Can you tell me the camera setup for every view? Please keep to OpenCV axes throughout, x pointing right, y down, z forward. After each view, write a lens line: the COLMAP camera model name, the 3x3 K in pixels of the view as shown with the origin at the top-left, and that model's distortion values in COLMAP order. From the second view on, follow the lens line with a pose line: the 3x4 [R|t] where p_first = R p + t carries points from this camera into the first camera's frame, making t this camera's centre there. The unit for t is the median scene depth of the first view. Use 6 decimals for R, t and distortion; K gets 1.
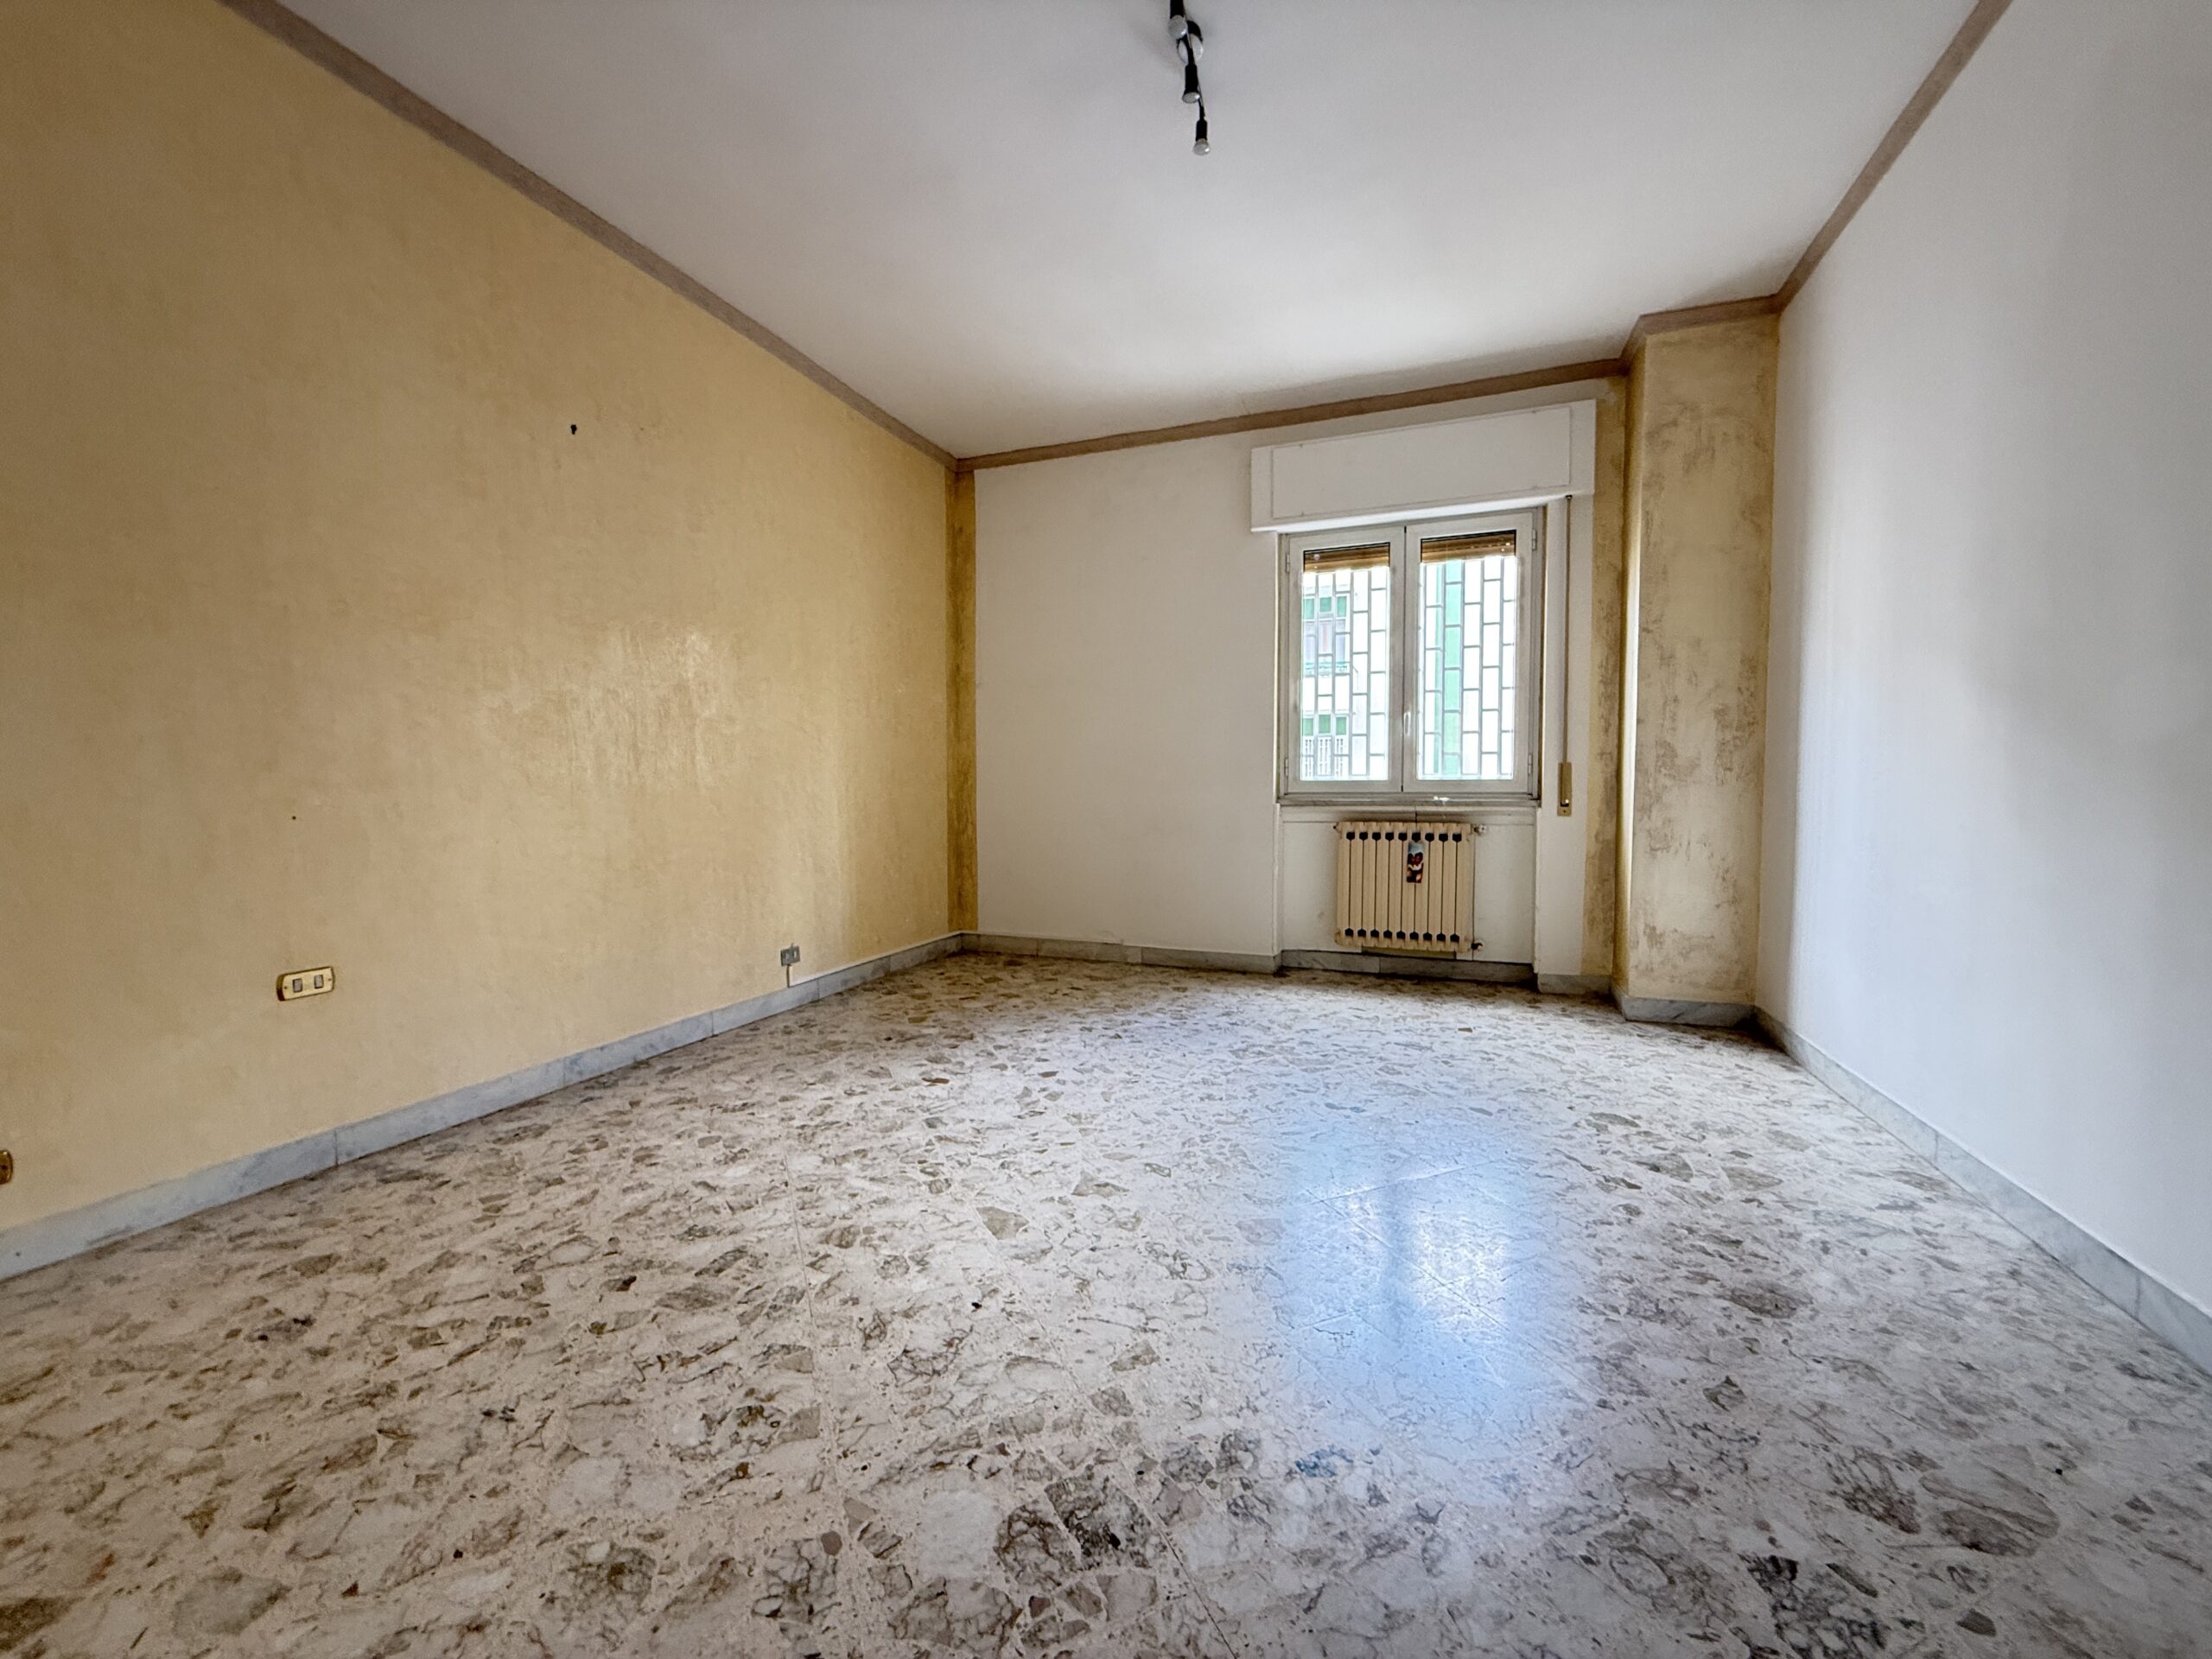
lens RADIAL K [[879.6, 0, 1100.2], [0, 879.6, 829.0], [0, 0, 1]] dist [-0.000549, 0.000051]
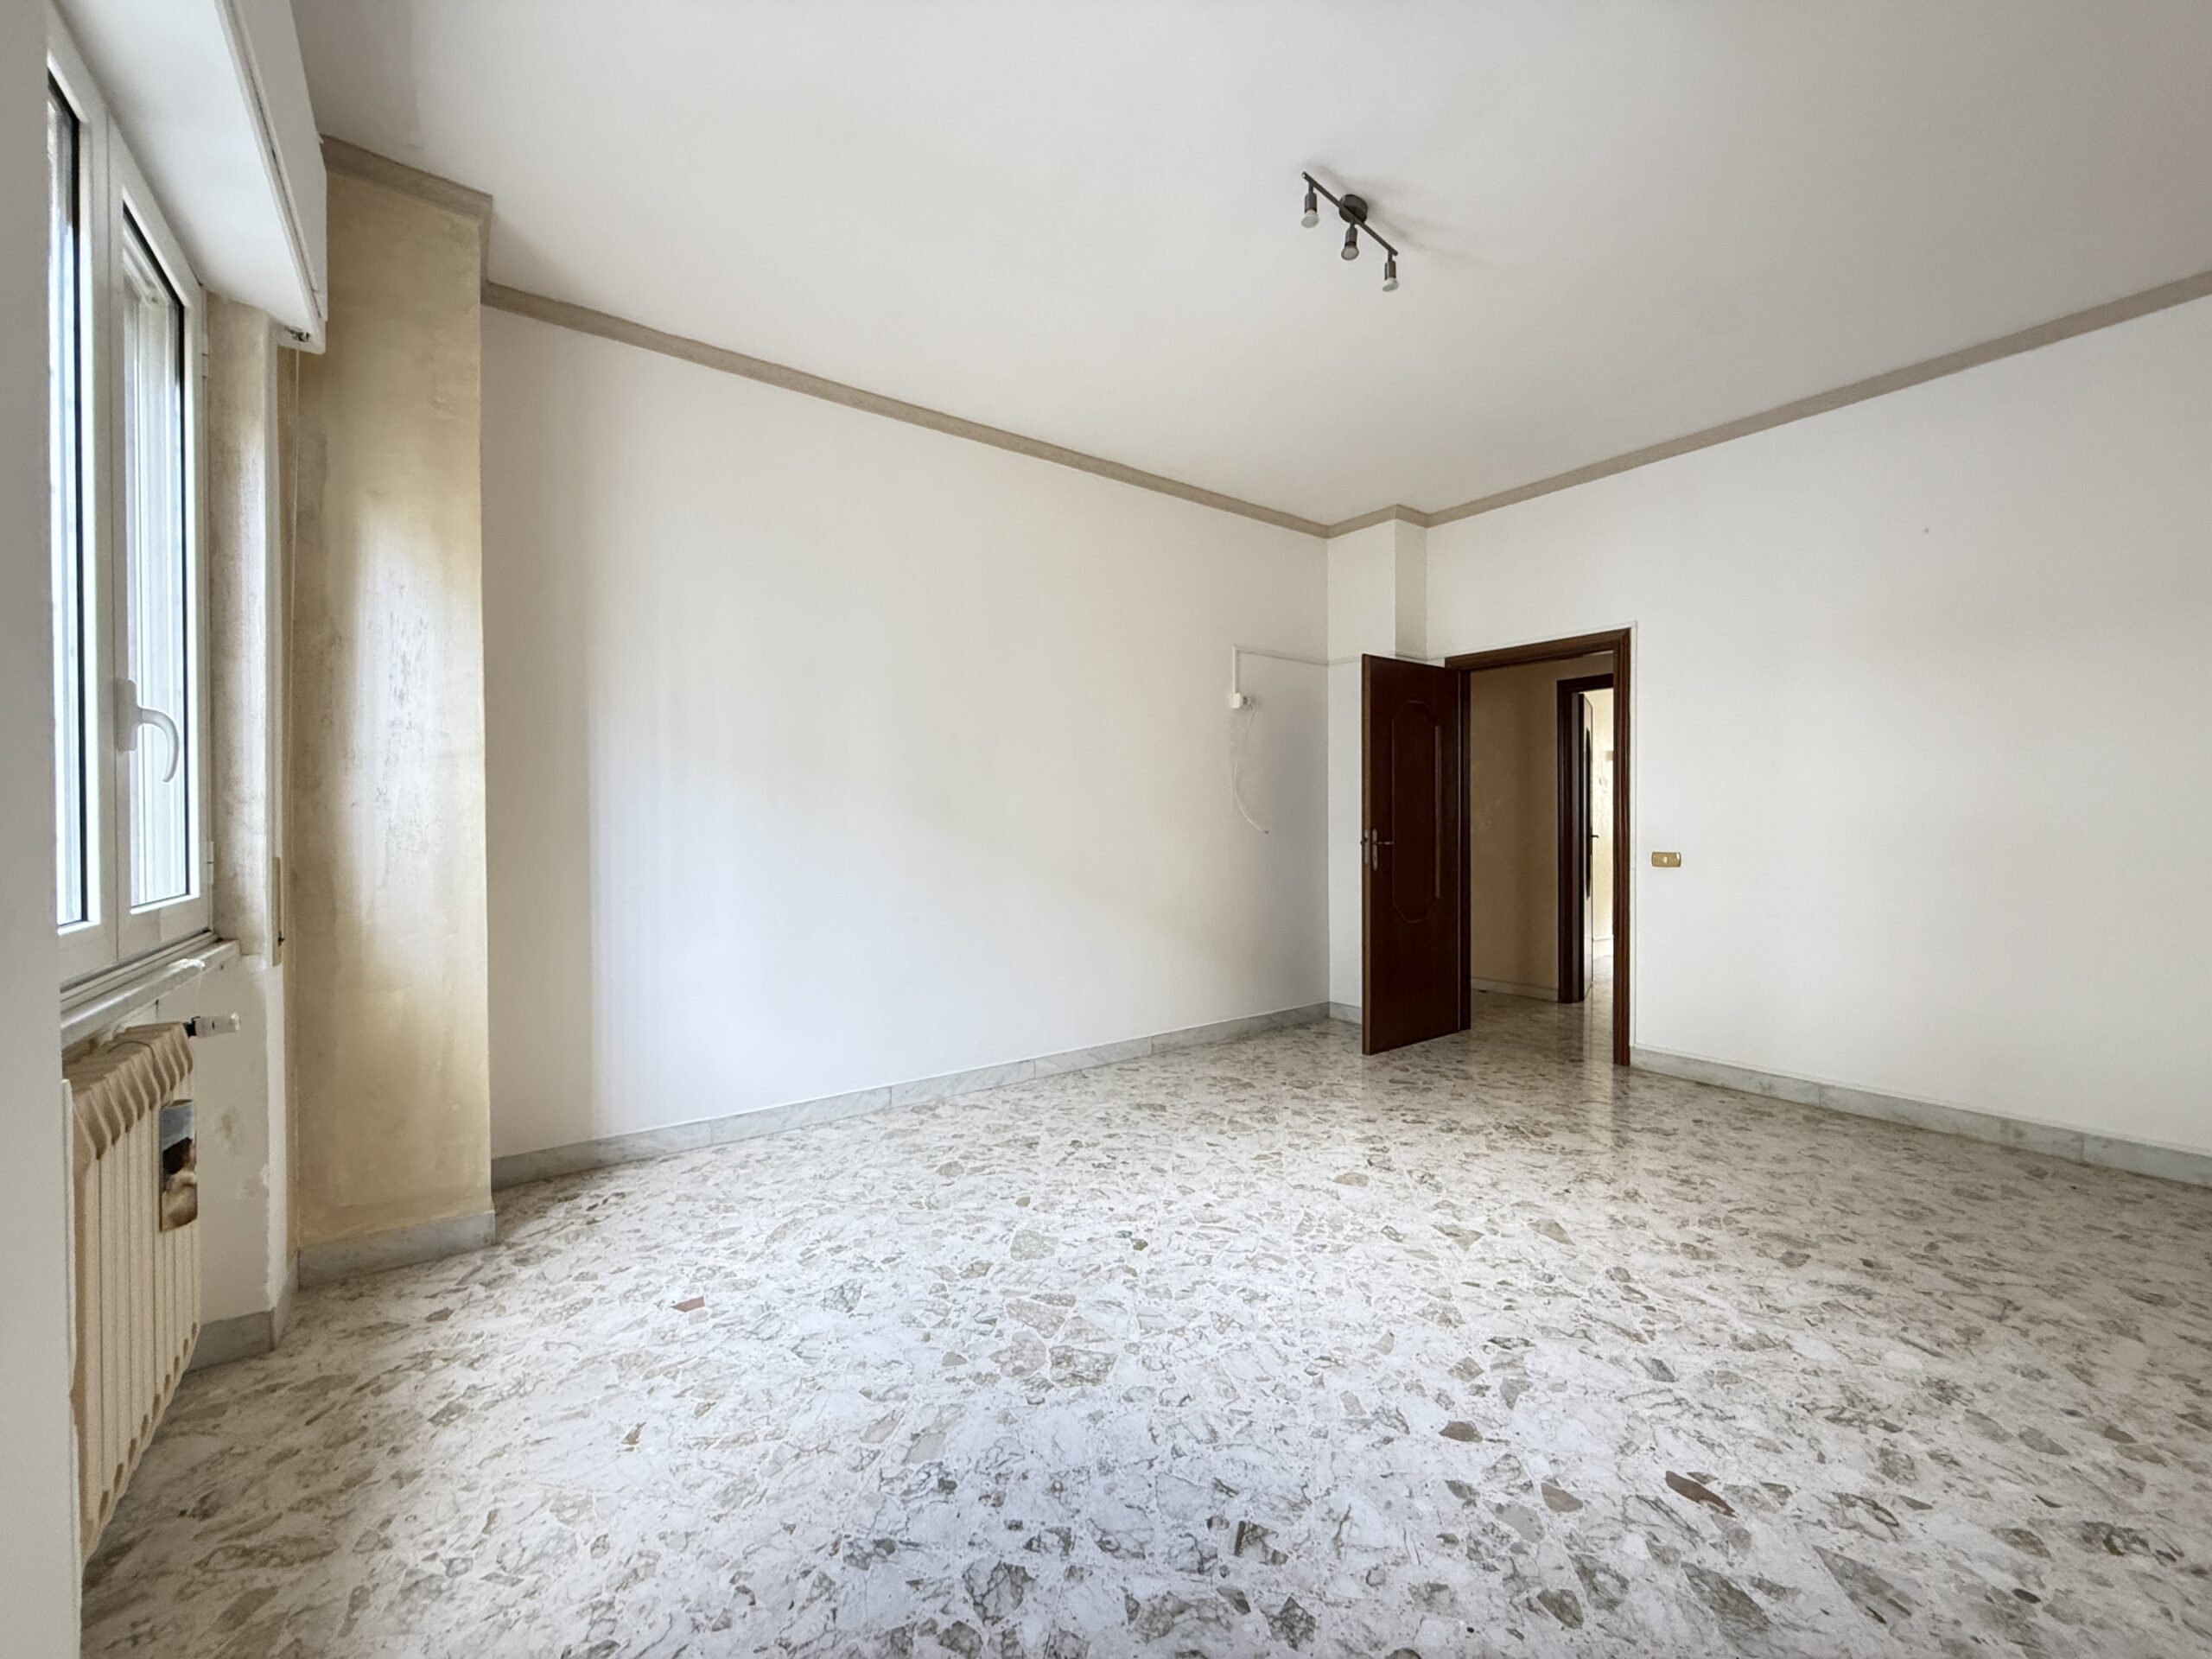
lens RADIAL K [[881.1, 0, 1101.4], [0, 881.1, 827.9], [0, 0, 1]] dist [0.001182, 0.000292]
pose [[-0.838047, 0.000706, 0.545597, -0.213836], [0.031360, 0.998408, 0.046877, -0.168124], [-0.544695, 0.056395, -0.836736, 1.942040]]
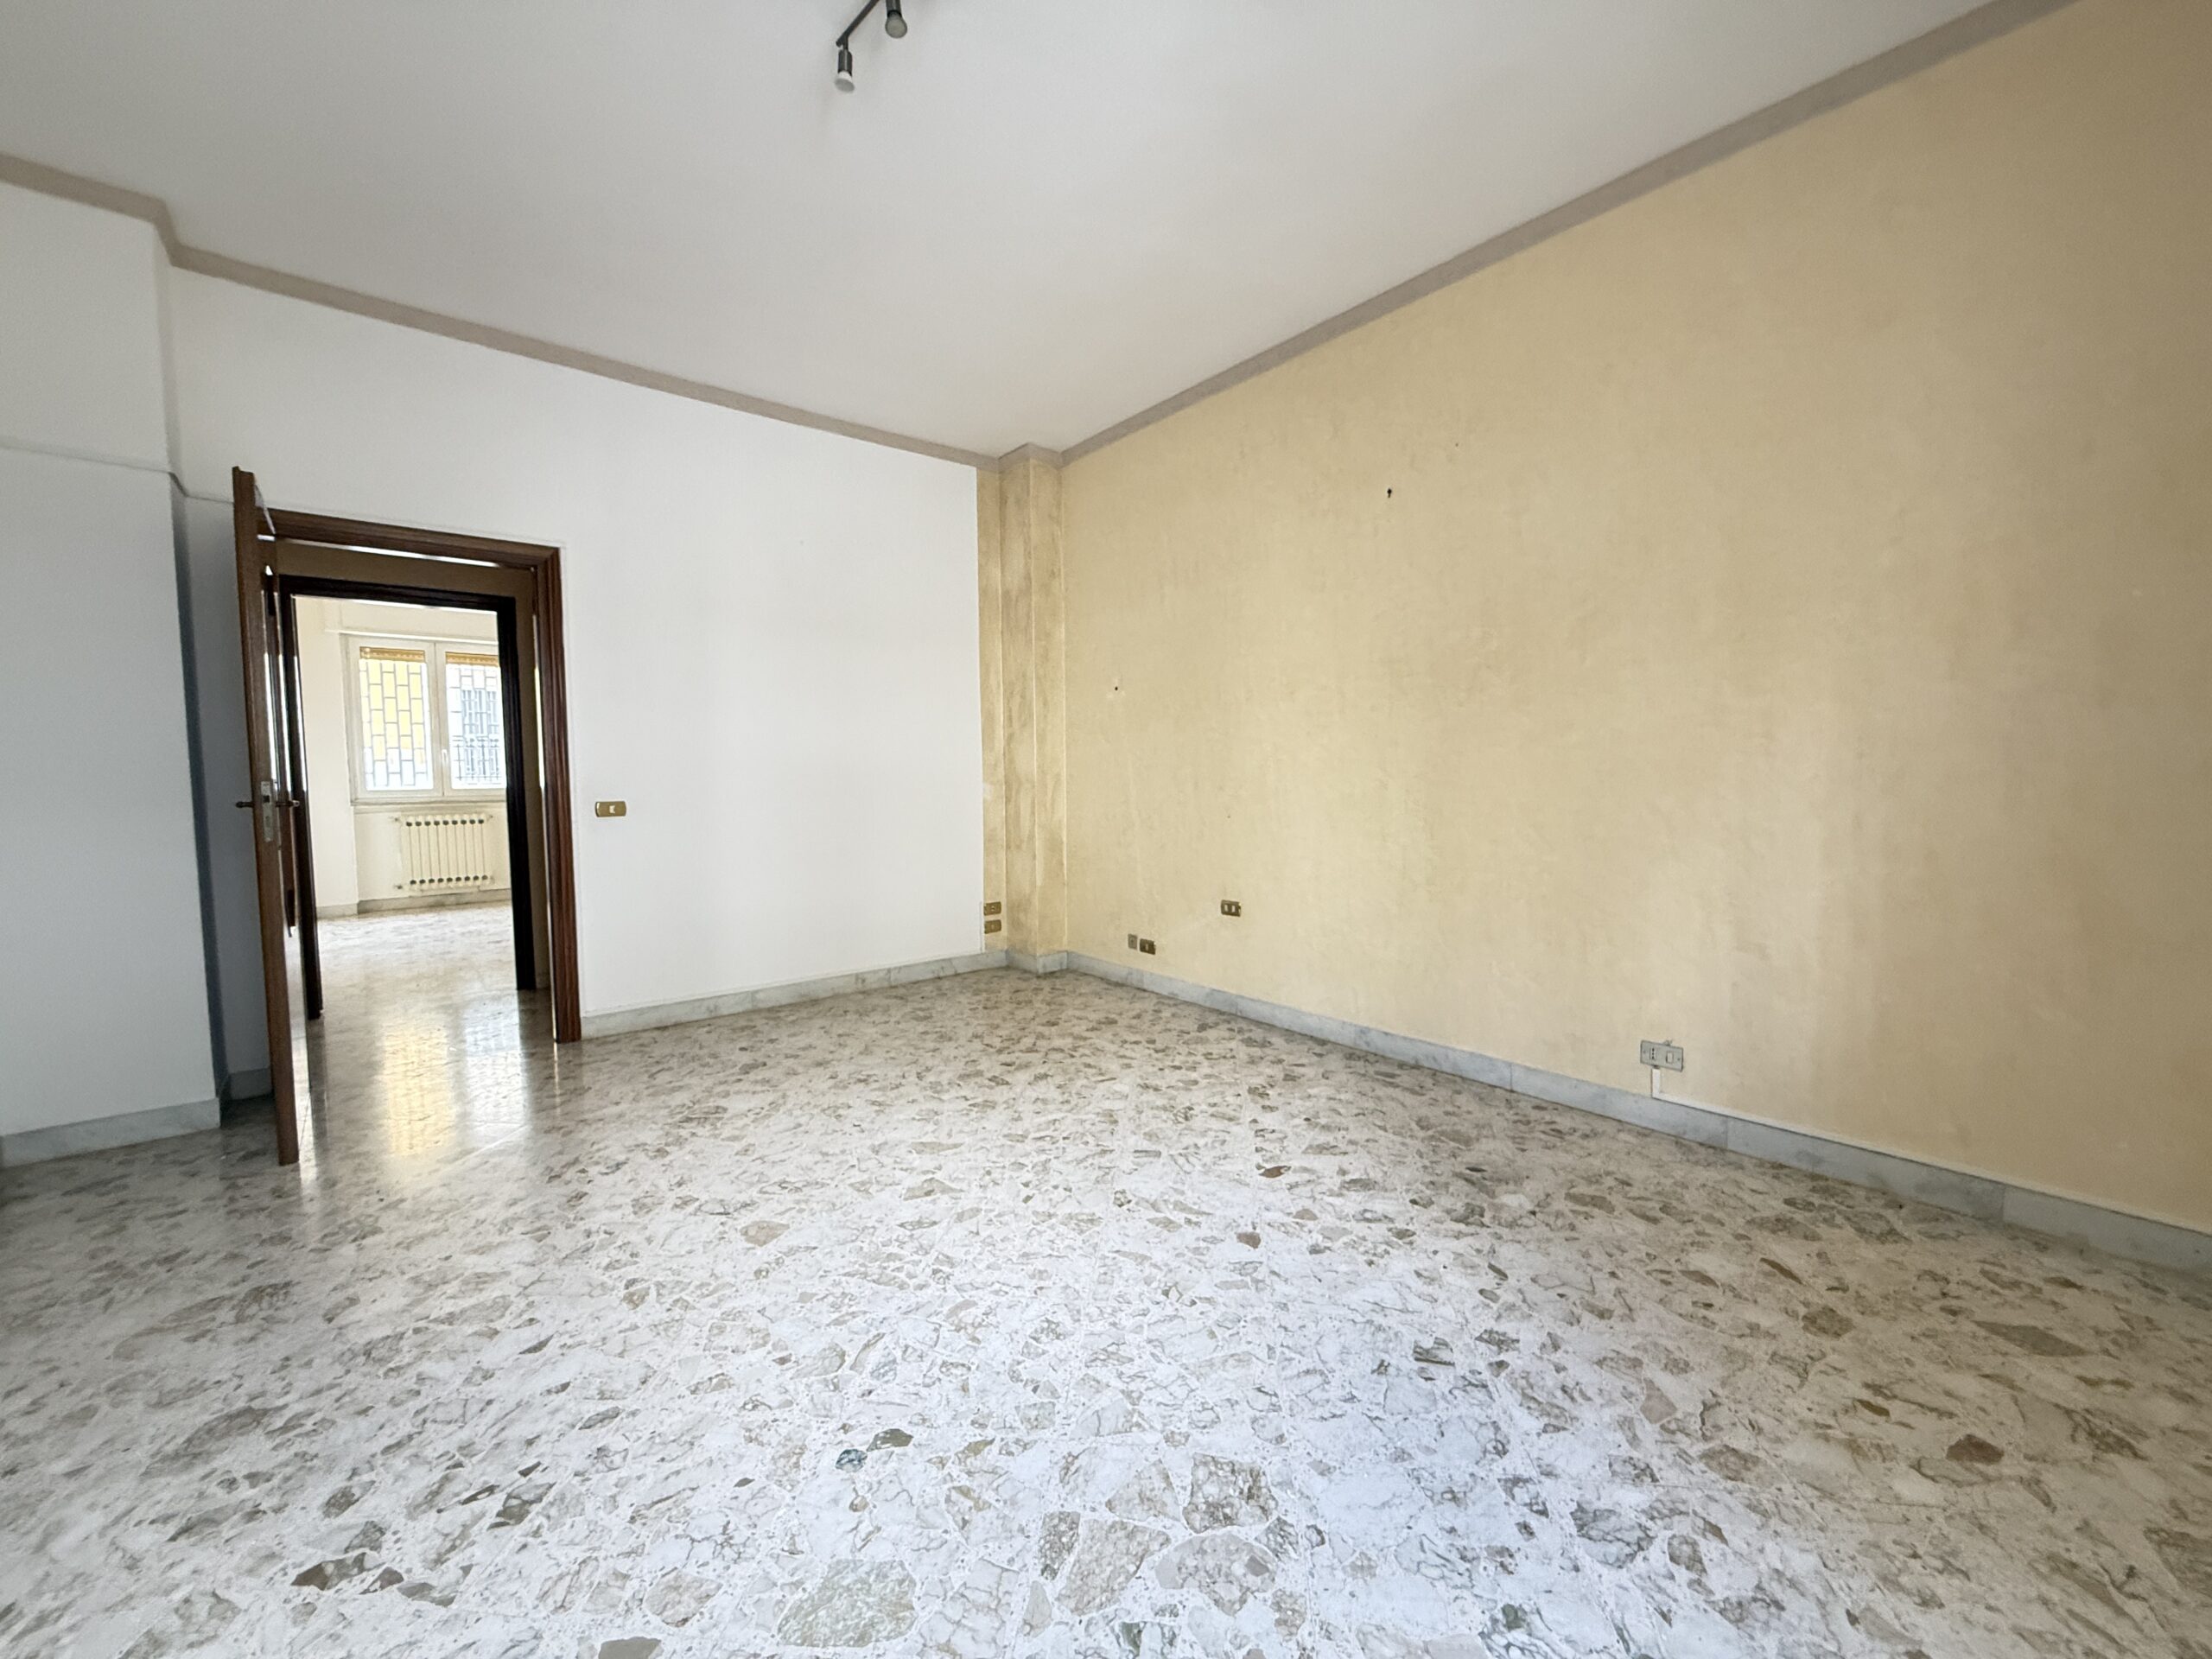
lens RADIAL K [[879.6, 0, 1100.2], [0, 879.6, 829.0], [0, 0, 1]] dist [-0.000549, 0.000051]
pose [[-0.493889, 0.064235, -0.867149, 0.725801], [-0.030366, 0.995385, 0.091030, -0.131858], [0.868994, 0.071291, -0.489660, 1.505395]]
